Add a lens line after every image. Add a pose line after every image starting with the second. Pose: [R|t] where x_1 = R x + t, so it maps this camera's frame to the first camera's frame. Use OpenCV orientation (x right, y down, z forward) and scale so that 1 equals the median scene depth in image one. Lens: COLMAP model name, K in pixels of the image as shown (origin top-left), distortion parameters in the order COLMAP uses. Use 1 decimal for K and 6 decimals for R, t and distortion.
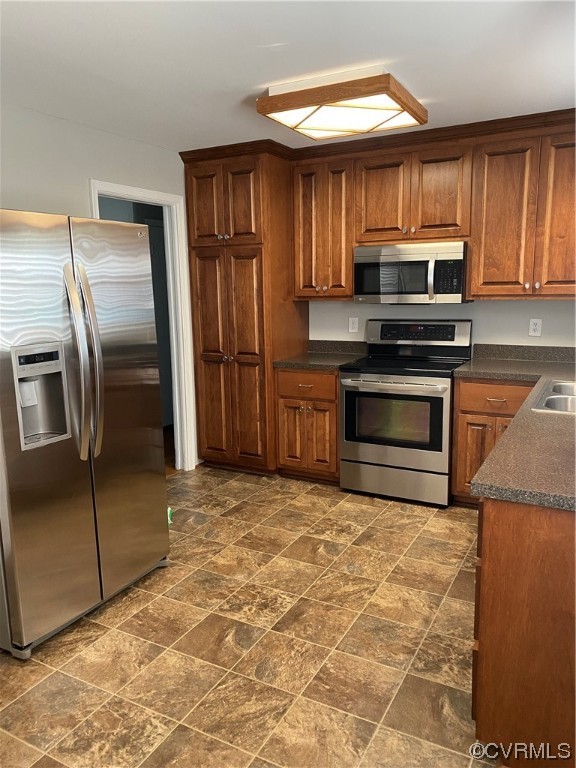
lens RADIAL K [[584.4, 0, 281.6], [0, 584.4, 380.4], [0, 0, 1]] dist [0.039498, -0.035754]
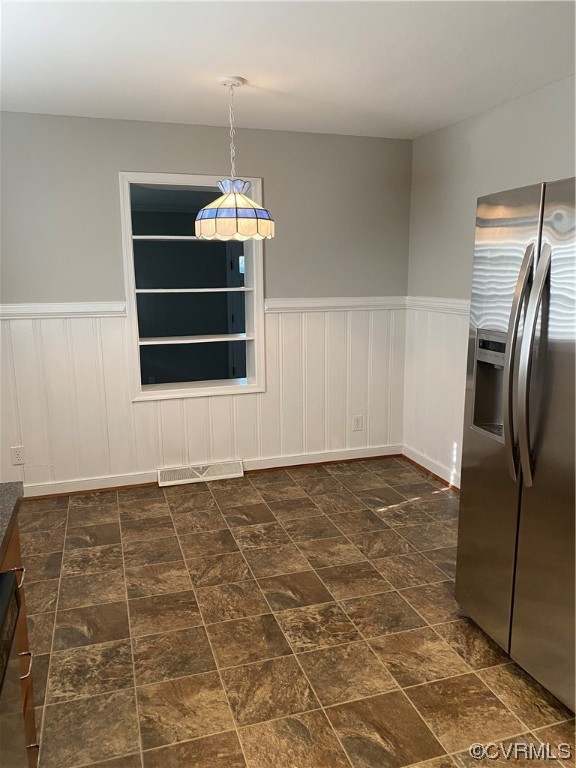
lens RADIAL K [[584.4, 0, 287.1], [0, 584.4, 377.9], [0, 0, 1]] dist [0.039498, -0.035754]
pose [[-0.684990, 0.148730, -0.713210, 0.368302], [-0.105931, 0.948206, 0.299474, -0.174138], [0.720810, 0.280687, -0.633756, 1.002371]]
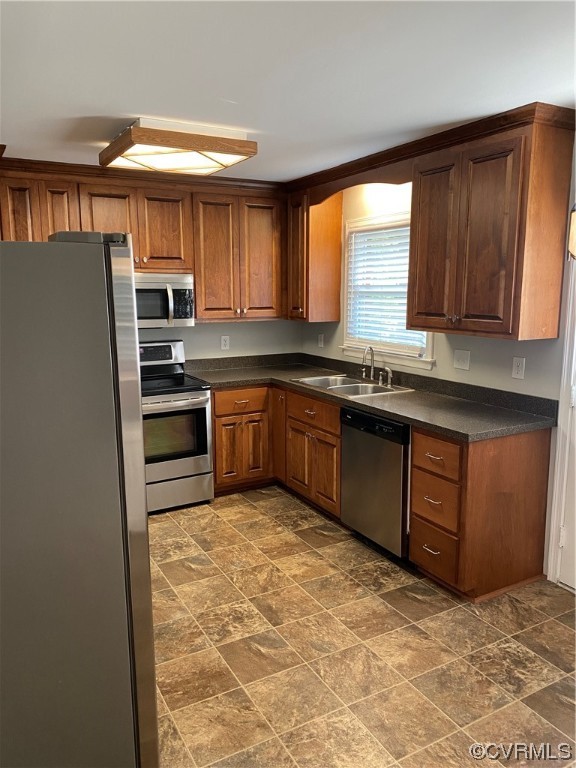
lens RADIAL K [[584.4, 0, 287.4], [0, 584.4, 381.8], [0, 0, 1]] dist [0.039498, -0.035754]
pose [[0.531185, -0.121846, 0.838449, -0.709154], [0.138864, 0.988743, 0.055712, -0.074373], [-0.835798, 0.086838, 0.542126, 0.272278]]
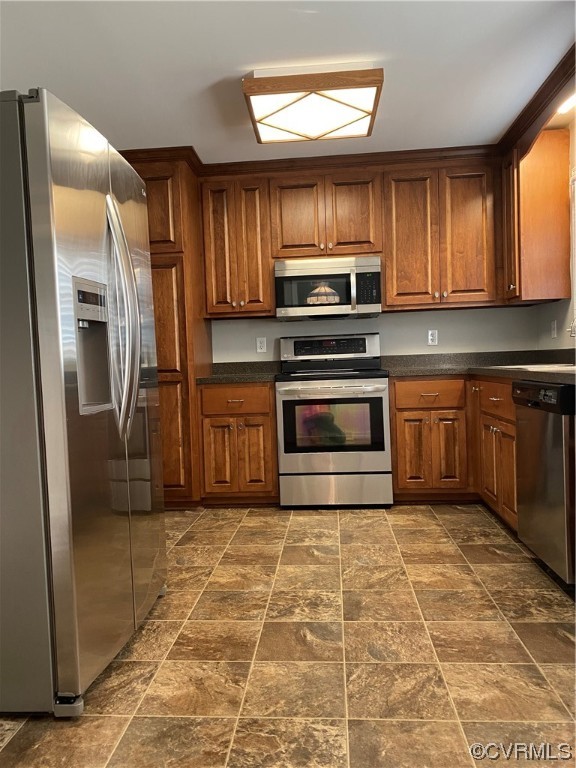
lens RADIAL K [[584.4, 0, 281.2], [0, 584.4, 381.5], [0, 0, 1]] dist [0.039498, -0.035754]
pose [[0.913288, -0.027478, 0.406385, -0.365102], [0.087008, 0.987854, -0.128742, 0.140966], [-0.397912, 0.152937, 0.904586, 0.150218]]
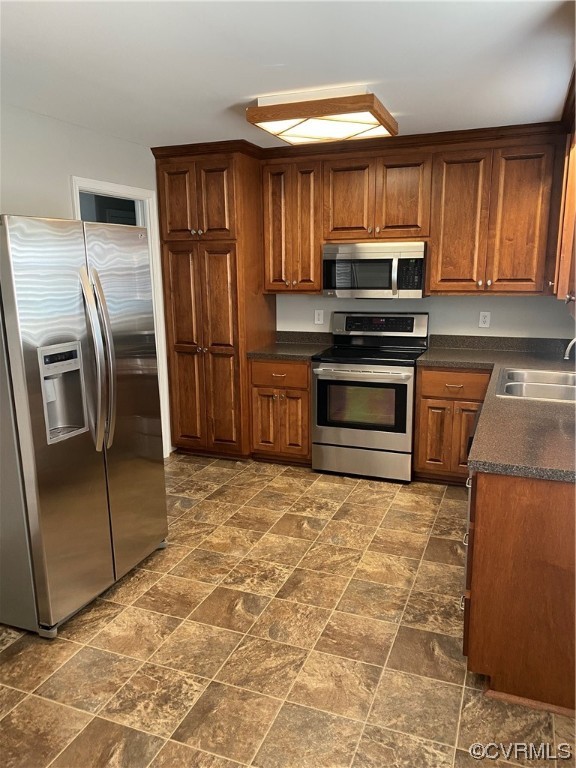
lens RADIAL K [[584.4, 0, 287.2], [0, 584.4, 384.9], [0, 0, 1]] dist [0.039498, -0.035754]
pose [[0.991917, -0.017861, 0.125623, -0.103067], [0.013321, 0.999231, 0.036887, -0.015671], [-0.126185, -0.034916, 0.991392, -0.075274]]
